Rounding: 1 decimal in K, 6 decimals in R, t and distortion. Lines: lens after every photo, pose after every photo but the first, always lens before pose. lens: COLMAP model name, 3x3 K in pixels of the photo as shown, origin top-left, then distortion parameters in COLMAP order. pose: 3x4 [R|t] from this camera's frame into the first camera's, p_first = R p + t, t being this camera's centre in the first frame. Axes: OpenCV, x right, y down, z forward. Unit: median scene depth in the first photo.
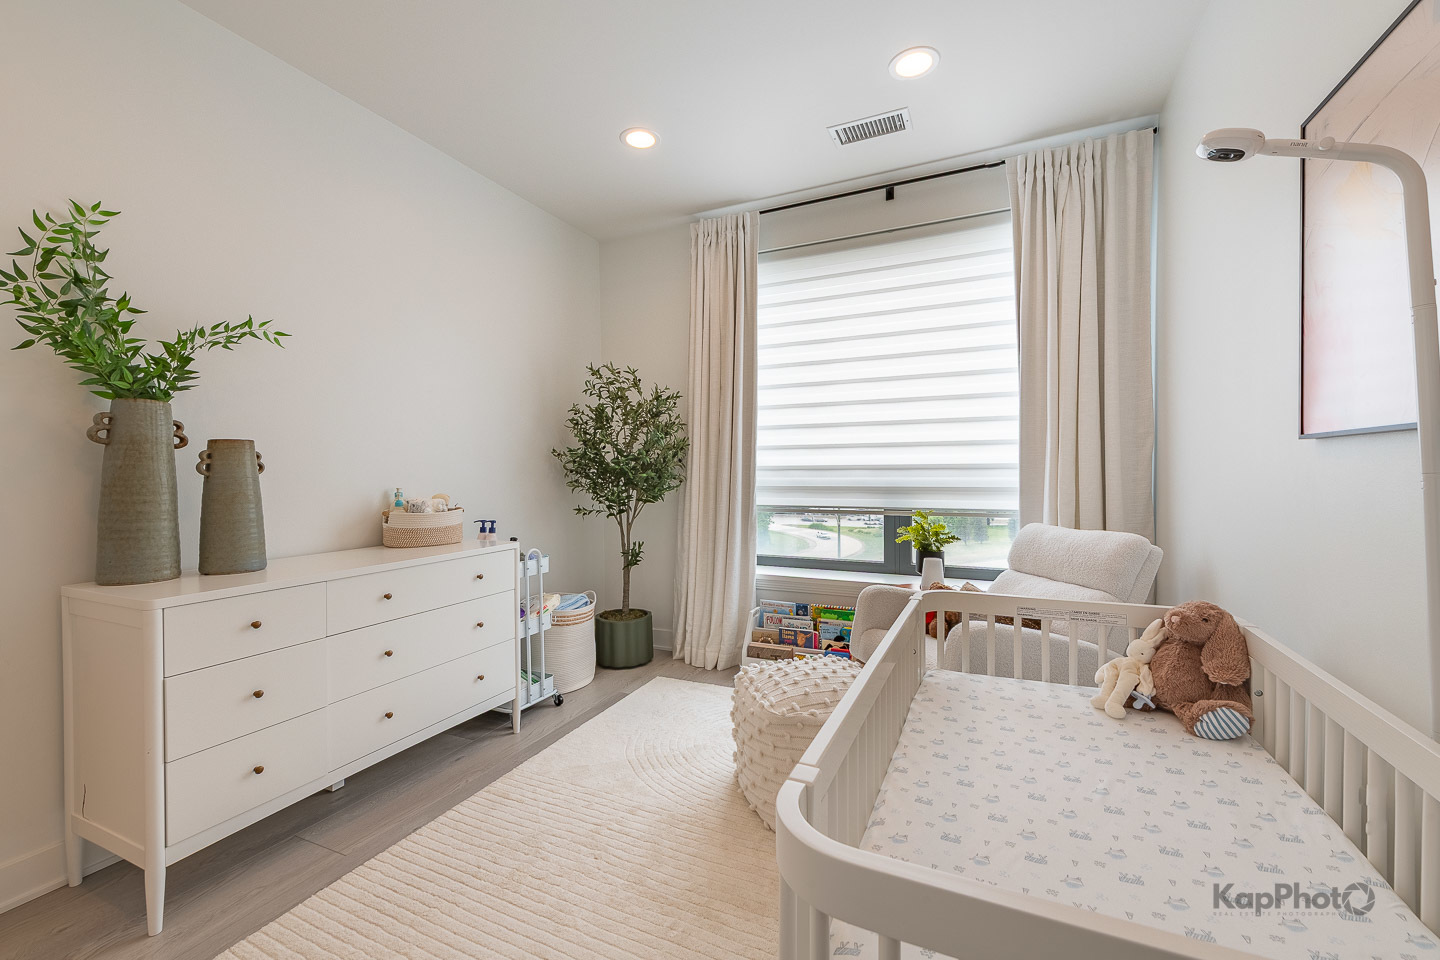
lens RADIAL K [[581.7, 0, 701.3], [0, 581.7, 477.2], [0, 0, 1]] dist [0.010450, -0.004194]
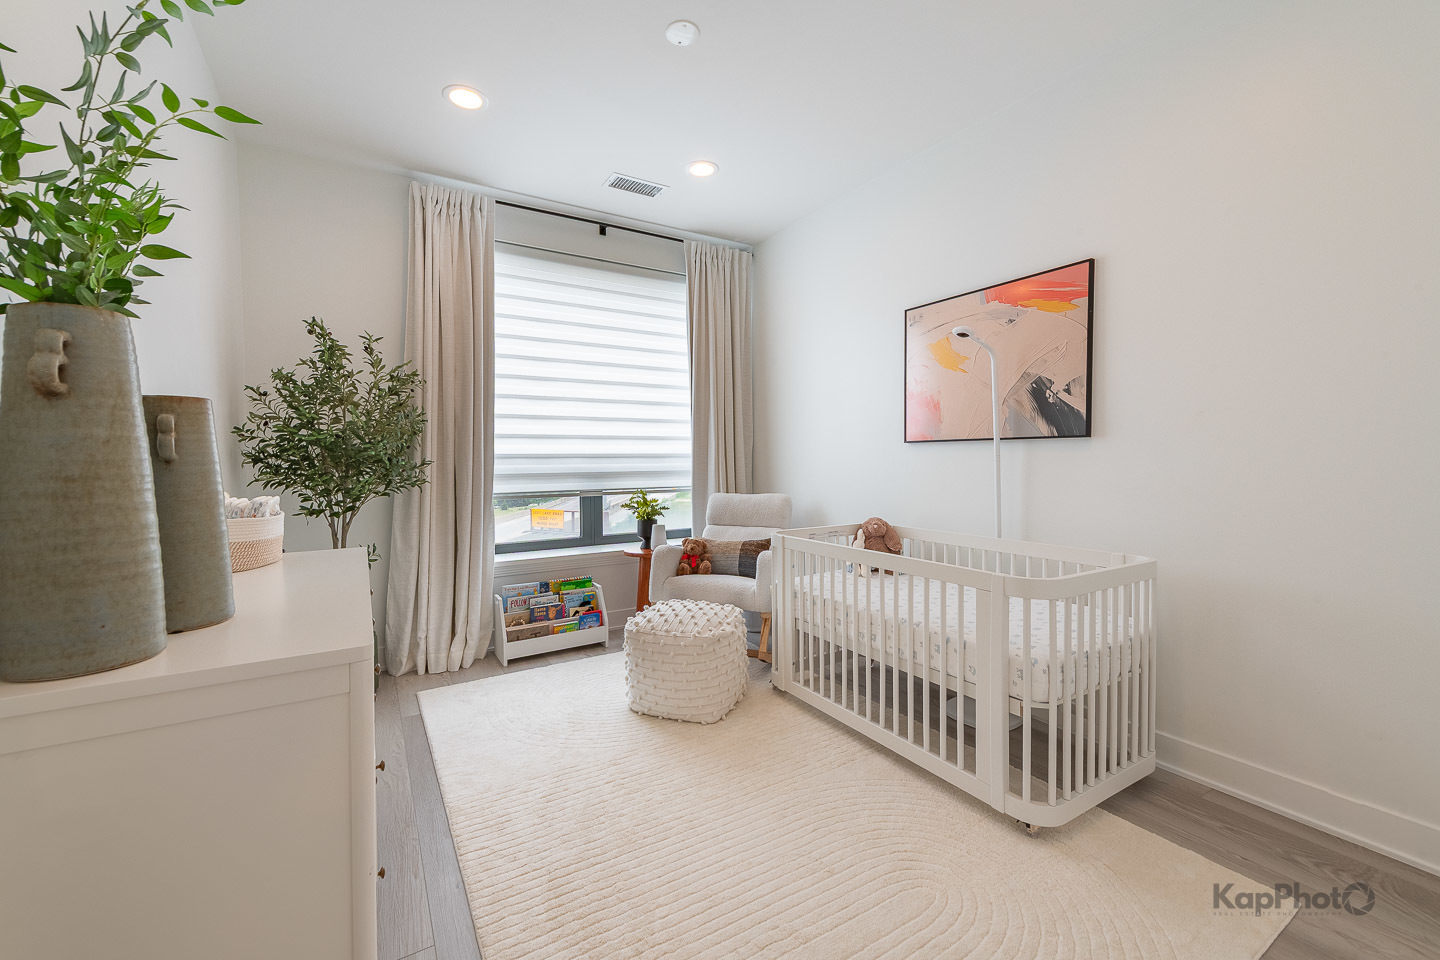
lens RADIAL K [[580.5, 0, 719.6], [0, 580.5, 470.0], [0, 0, 1]] dist [0.017147, -0.000284]
pose [[0.556031, -0.014484, 0.831035, -0.543461], [0.013263, 0.999875, 0.008552, 0.004869], [-0.831056, 0.006267, 0.556154, 0.126672]]
